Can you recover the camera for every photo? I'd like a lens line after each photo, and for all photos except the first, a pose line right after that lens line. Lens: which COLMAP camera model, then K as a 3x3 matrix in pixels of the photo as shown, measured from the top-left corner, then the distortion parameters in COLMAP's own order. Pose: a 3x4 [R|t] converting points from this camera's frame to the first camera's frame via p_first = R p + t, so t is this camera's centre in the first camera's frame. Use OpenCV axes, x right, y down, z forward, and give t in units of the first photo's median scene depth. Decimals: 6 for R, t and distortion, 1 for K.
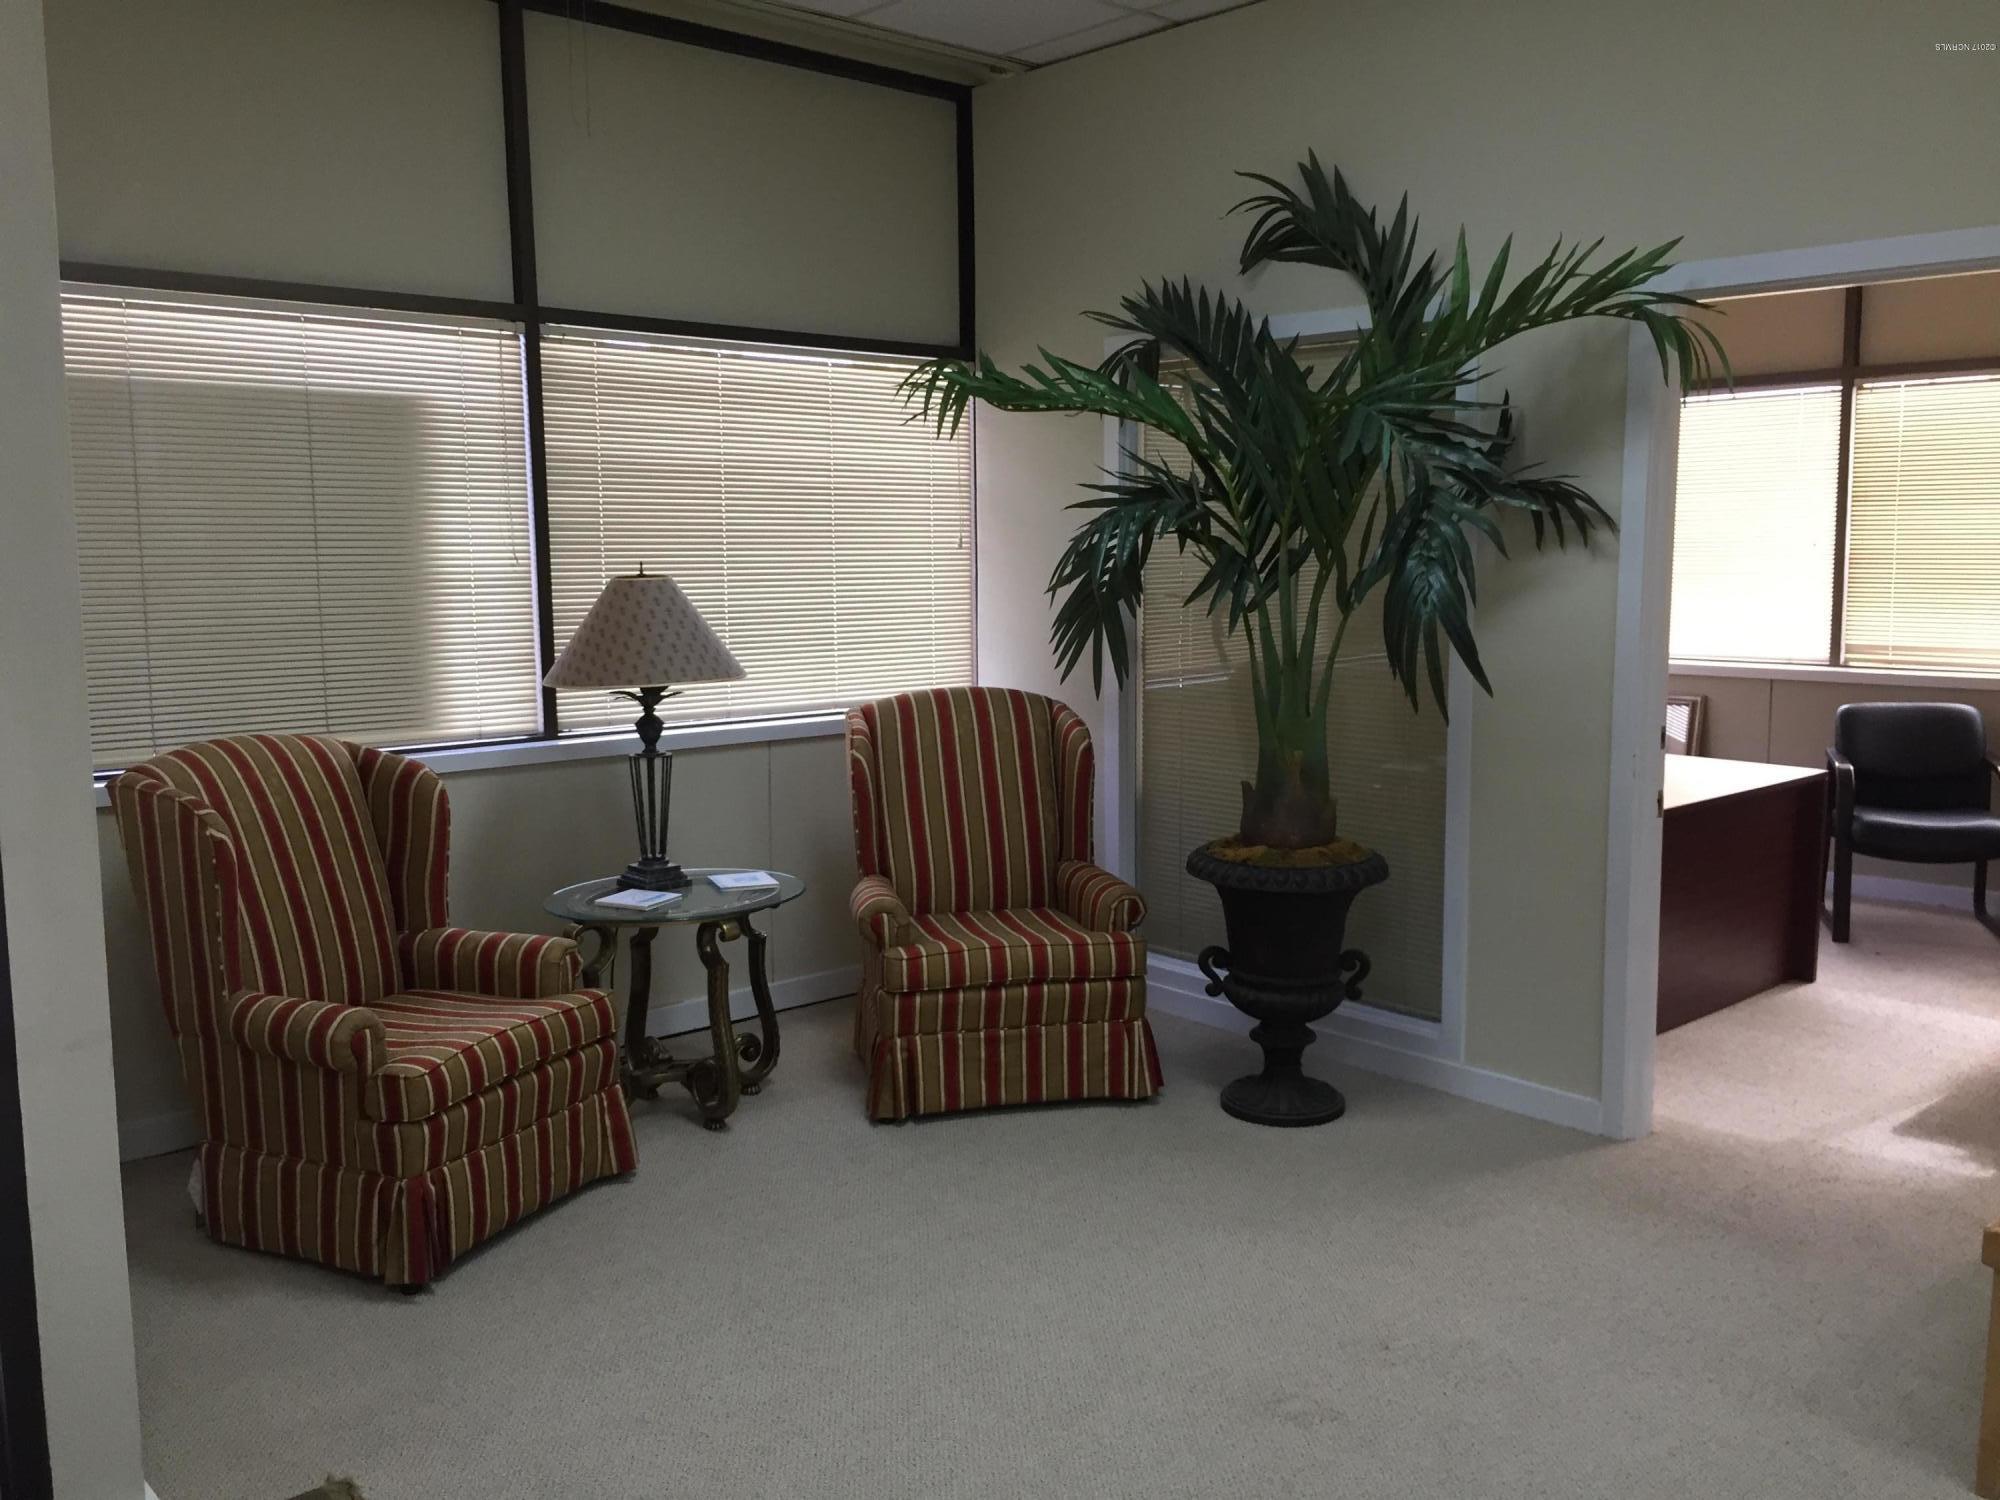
lens RADIAL K [[1697.2, 0, 993.0], [0, 1697.2, 762.8], [0, 0, 1]] dist [0.056992, -0.094297]
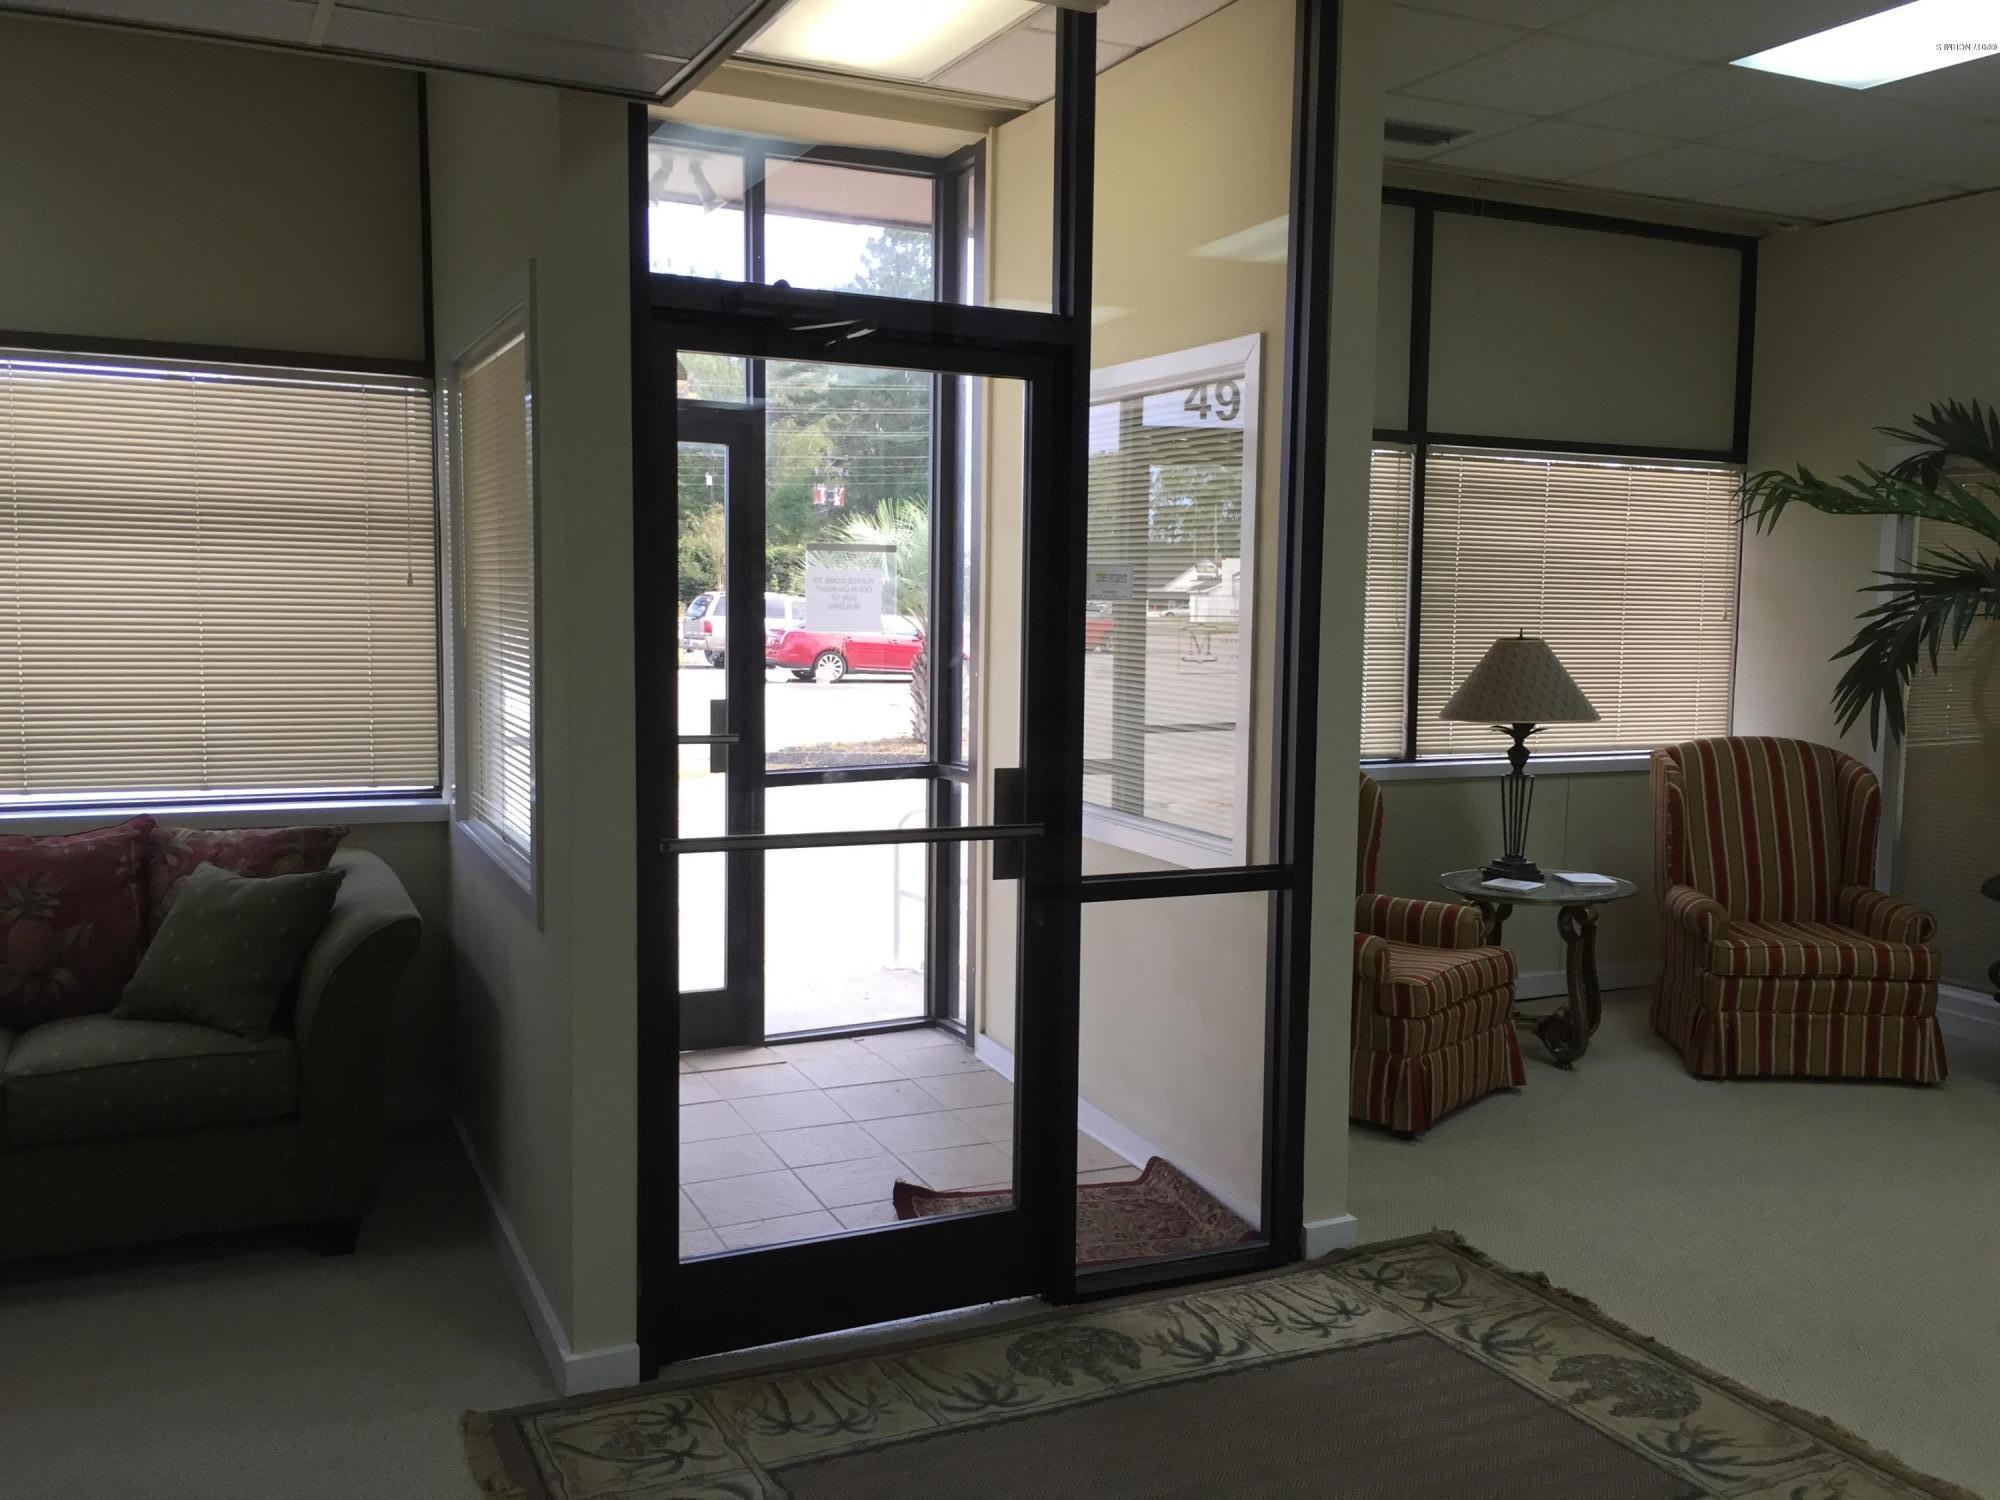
lens RADIAL K [[1697.2, 0, 980.4], [0, 1697.2, 748.8], [0, 0, 1]] dist [0.056992, -0.094297]
pose [[0.957205, 0.046592, -0.285636, -0.220164], [-0.058555, 0.997723, -0.033479, 0.041469], [0.283426, 0.048772, 0.957753, -0.357385]]
